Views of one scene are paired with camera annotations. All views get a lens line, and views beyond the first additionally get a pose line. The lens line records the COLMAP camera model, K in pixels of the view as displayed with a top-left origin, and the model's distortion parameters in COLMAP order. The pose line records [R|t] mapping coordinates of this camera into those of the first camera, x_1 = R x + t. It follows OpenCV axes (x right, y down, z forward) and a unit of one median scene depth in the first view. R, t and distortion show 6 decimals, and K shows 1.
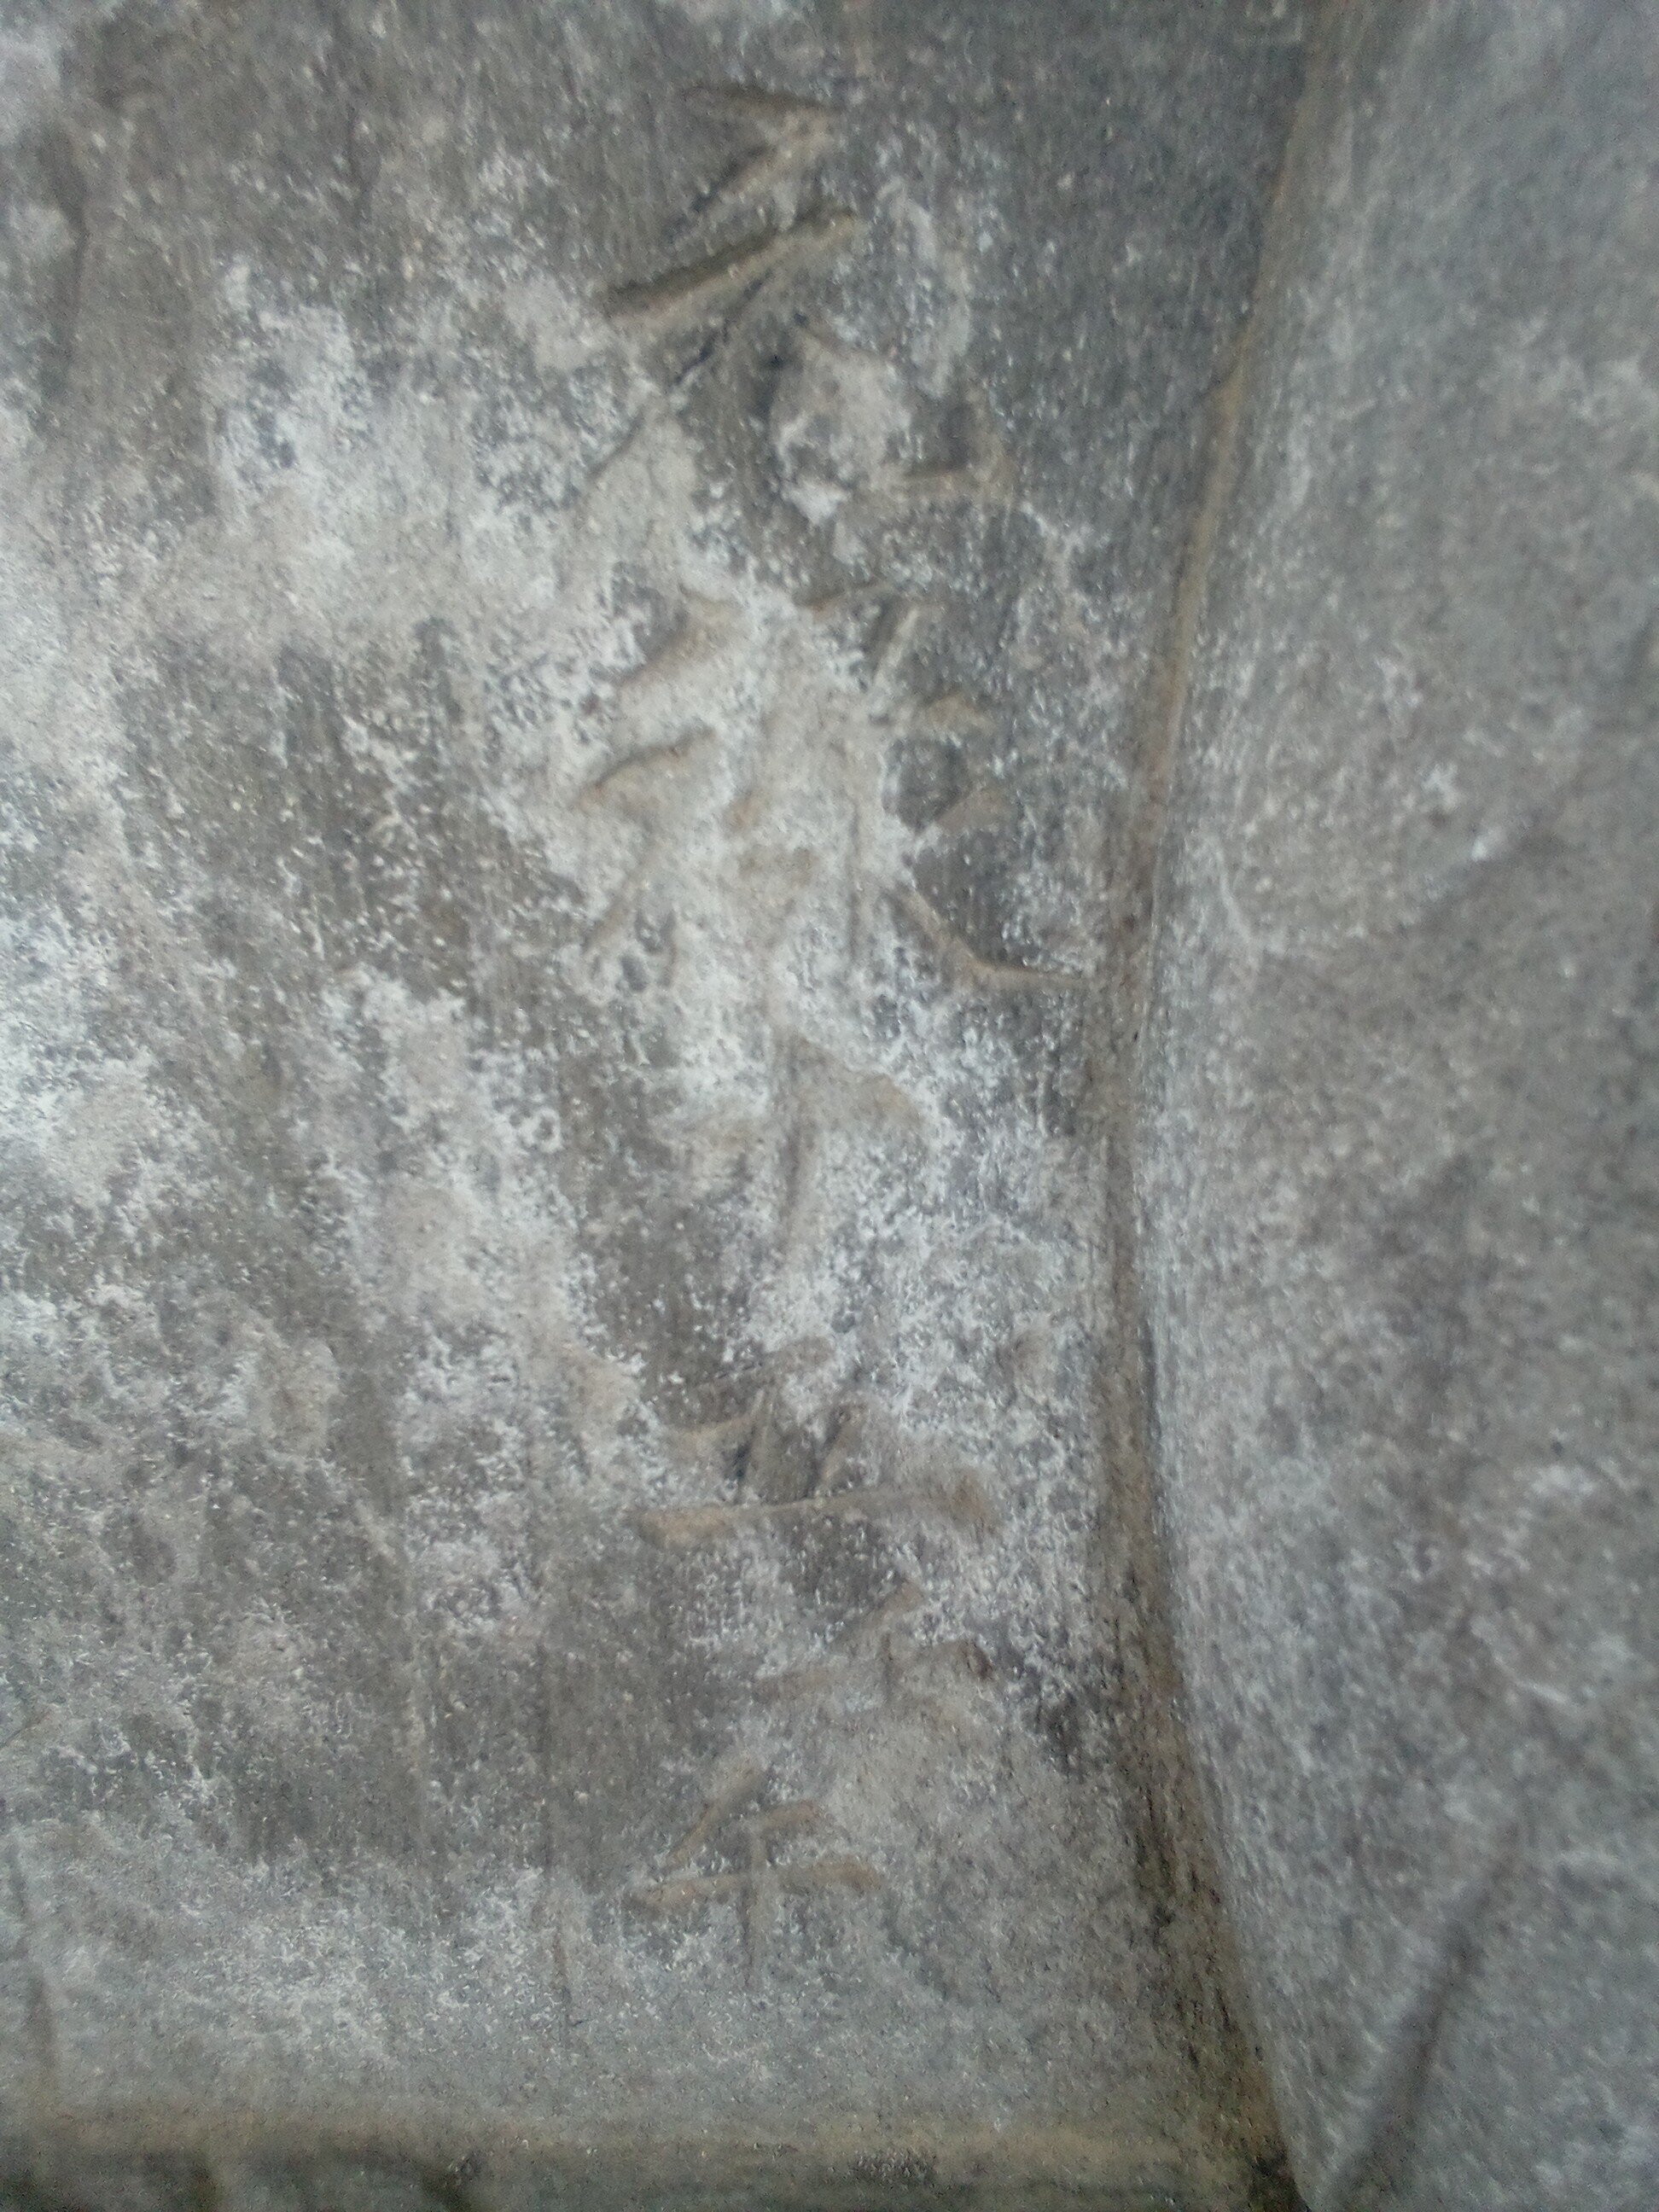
lens RADIAL K [[1847.4, 0, 836.7], [0, 1847.4, 1126.6], [0, 0, 1]] dist [0.079036, -0.135904]
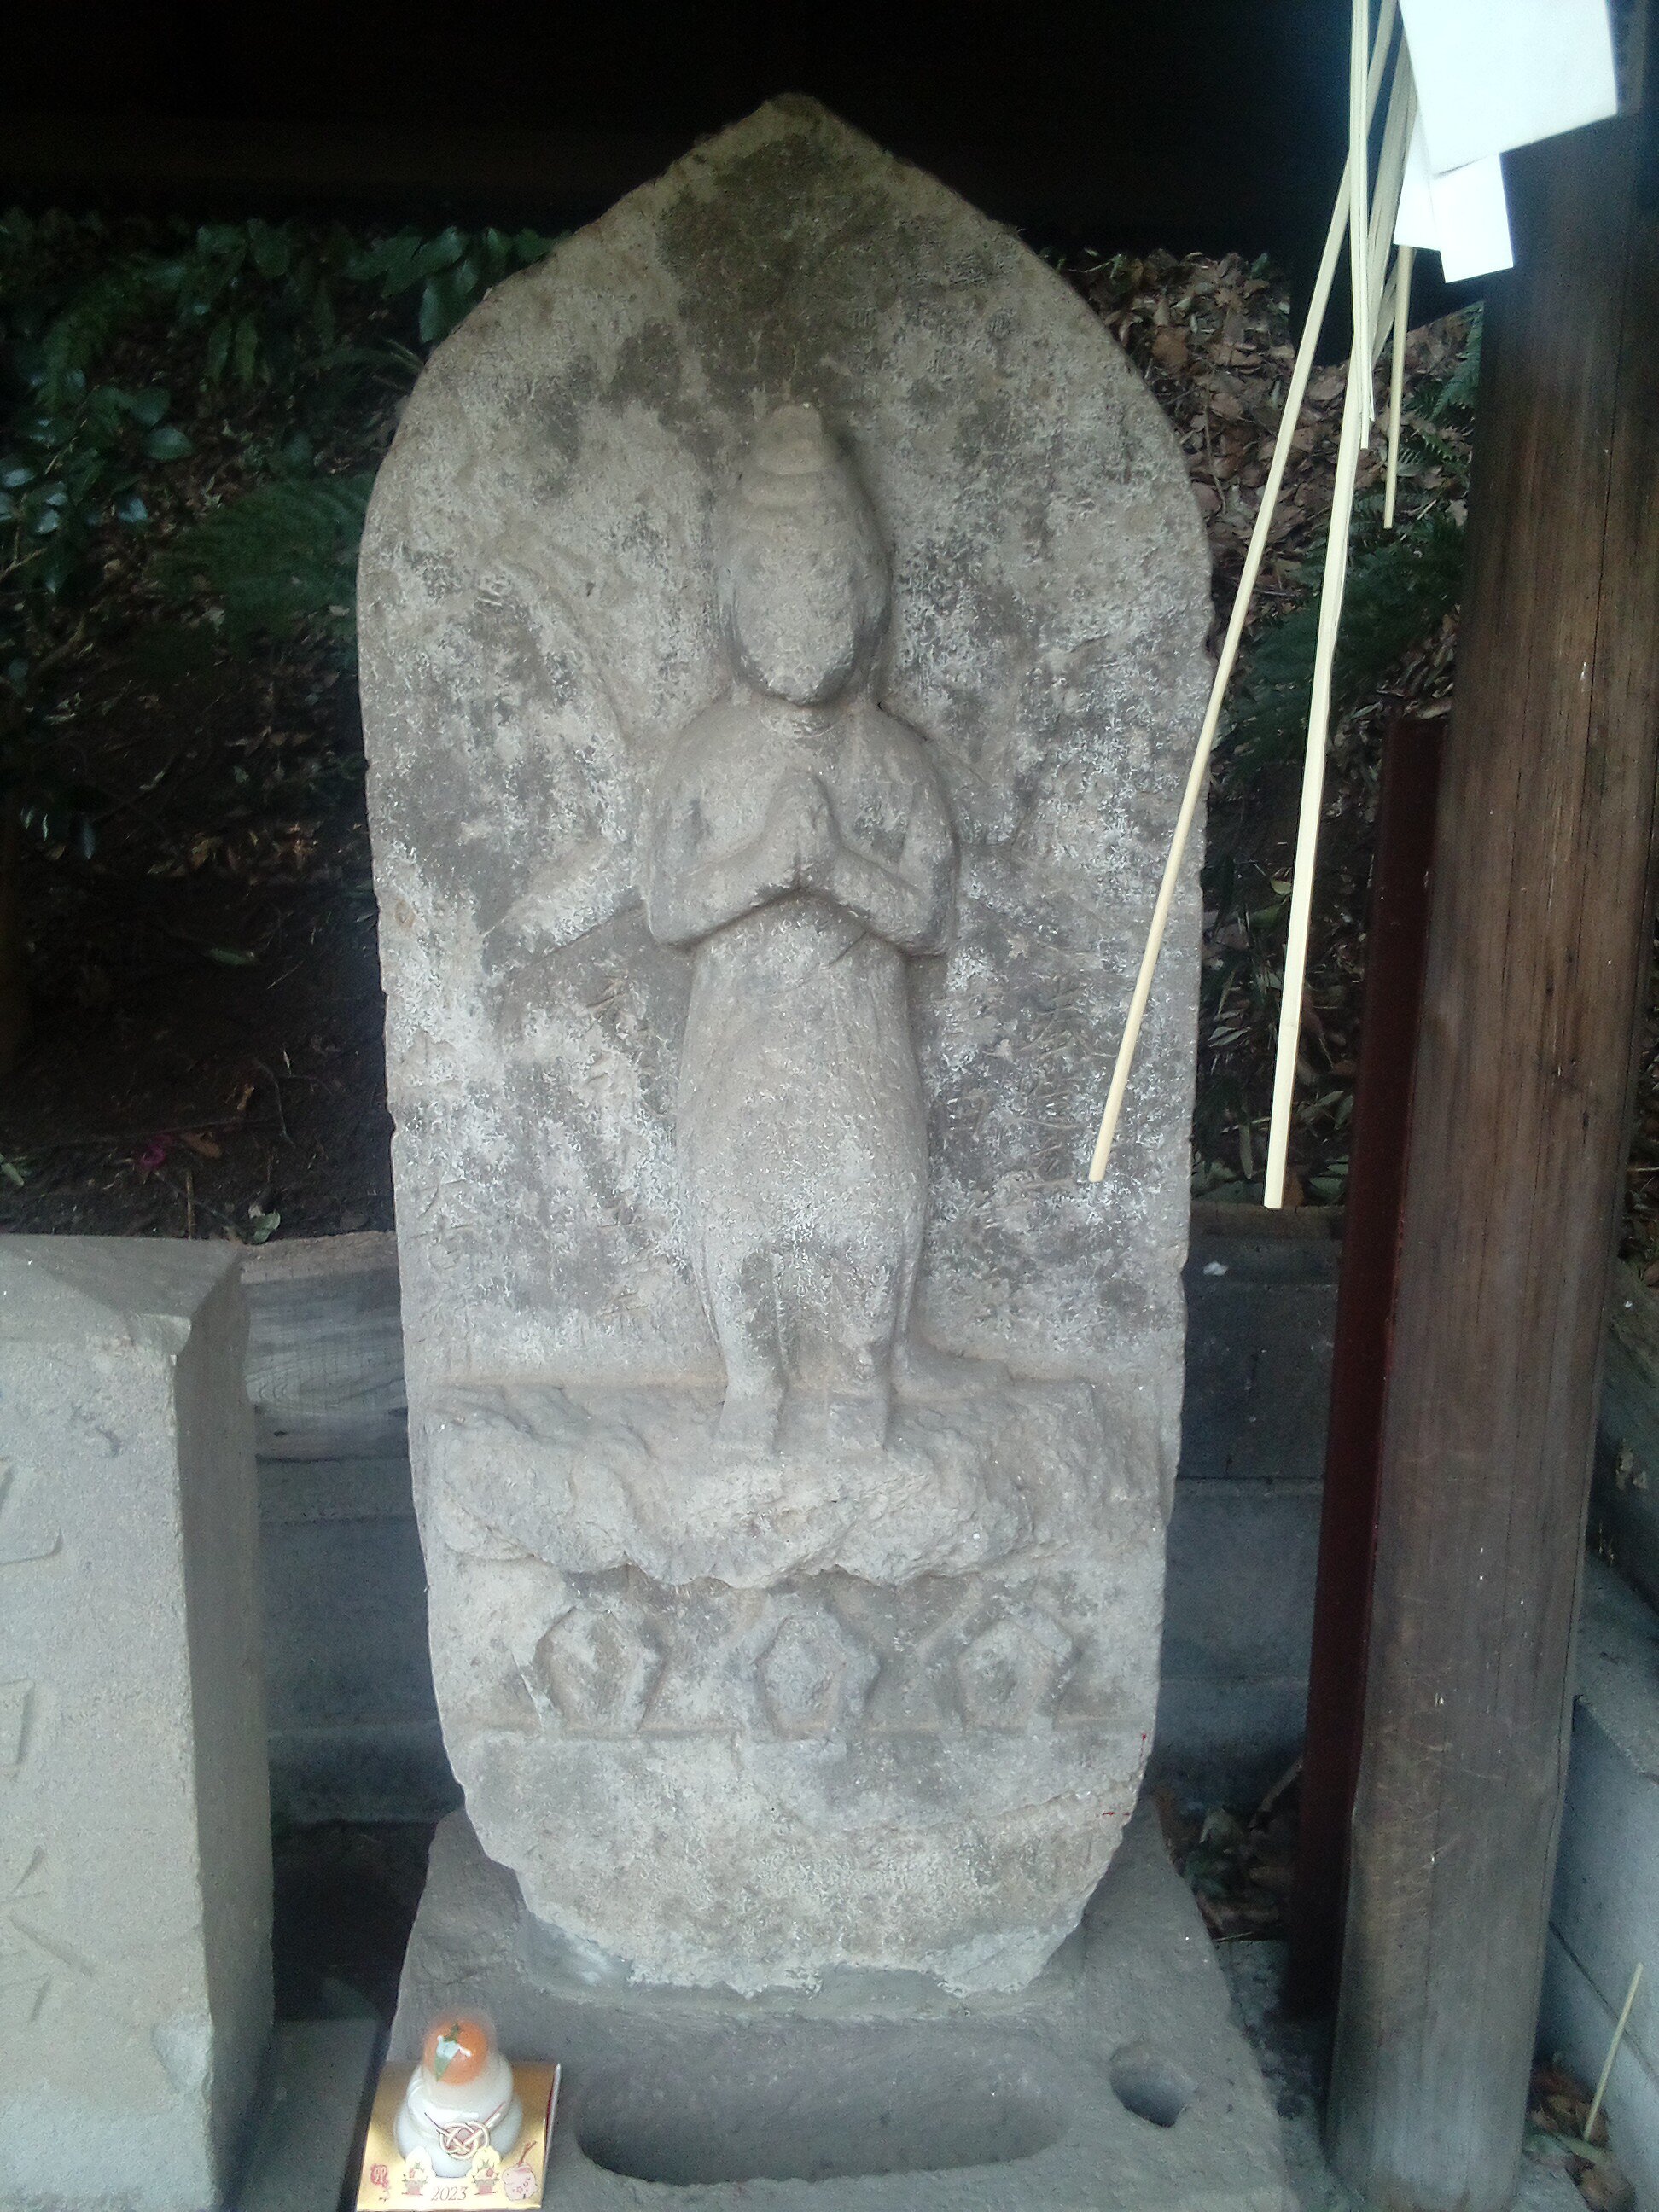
lens RADIAL K [[1847.4, 0, 836.7], [0, 1847.4, 1126.6], [0, 0, 1]] dist [0.079036, -0.135904]
pose [[0.997739, -0.020044, -0.064147, 0.910381], [0.009583, 0.987165, -0.159414, 0.784162], [0.066519, 0.158438, 0.985126, -4.126482]]
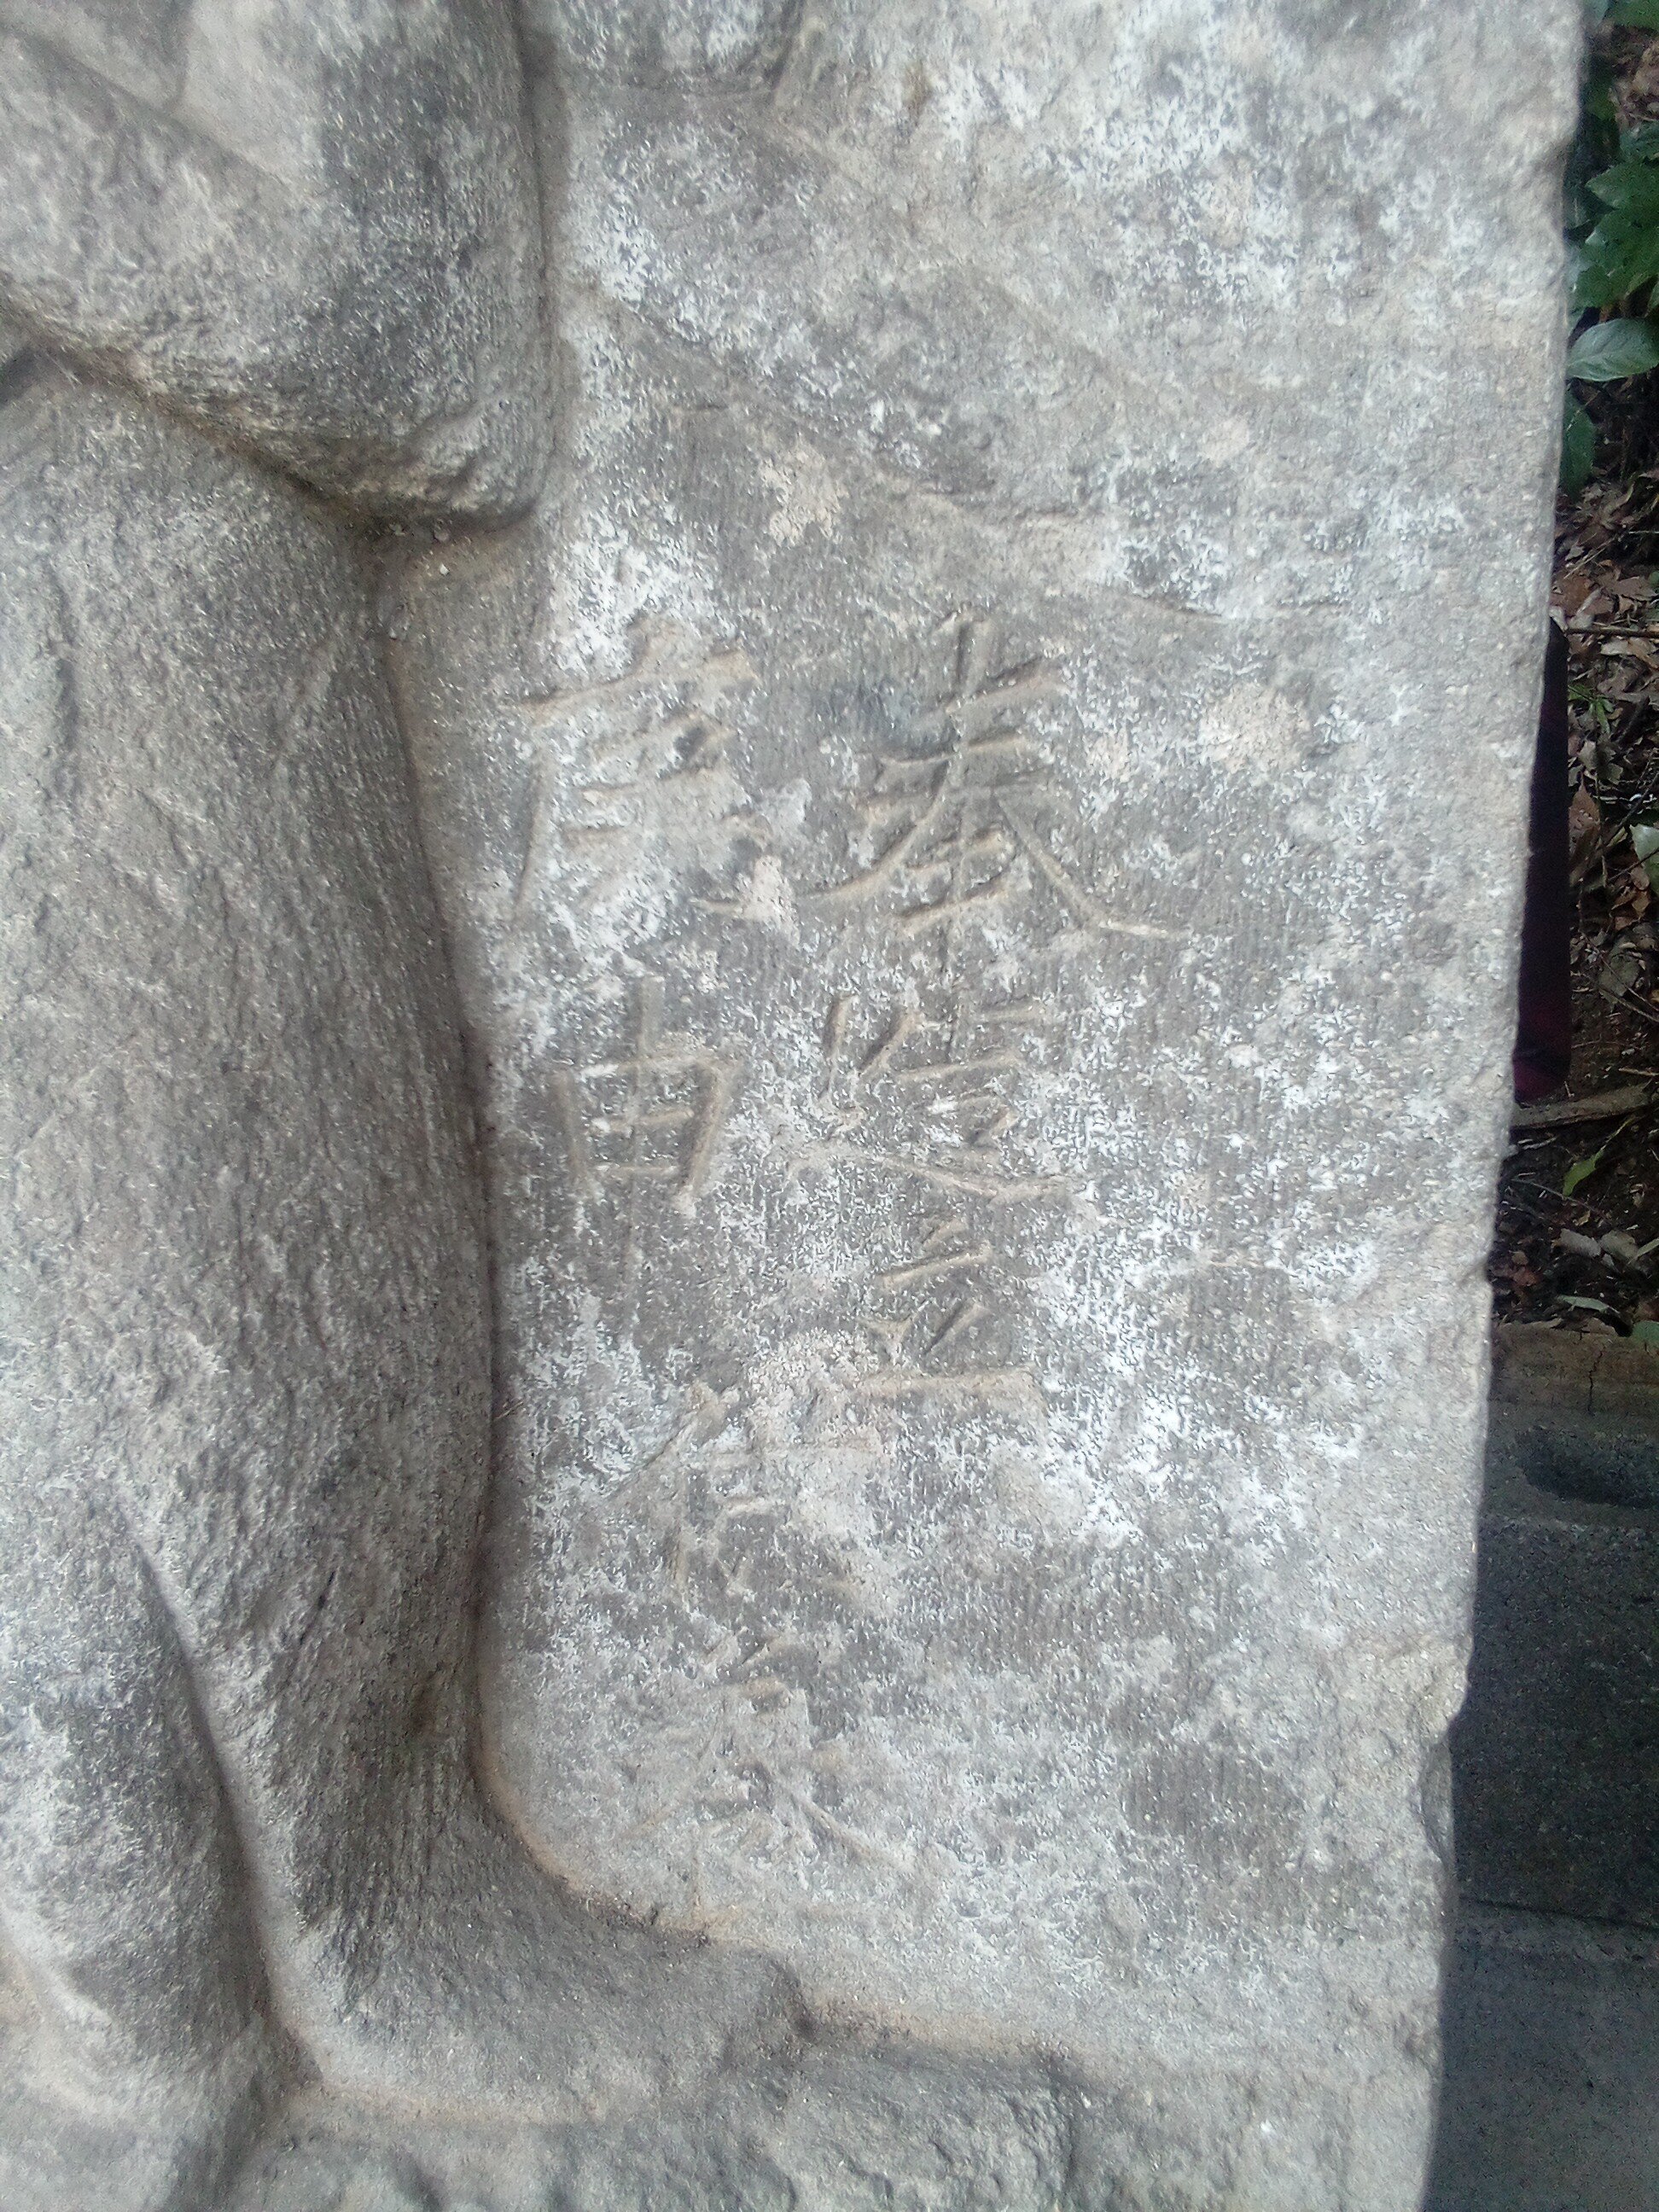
lens RADIAL K [[1847.4, 0, 836.7], [0, 1847.4, 1126.6], [0, 0, 1]] dist [0.079036, -0.135904]
pose [[0.936993, 0.041054, -0.346926, 1.608403], [-0.101306, 0.982330, -0.157366, 0.143731], [0.334336, 0.182597, 0.924596, -0.284757]]
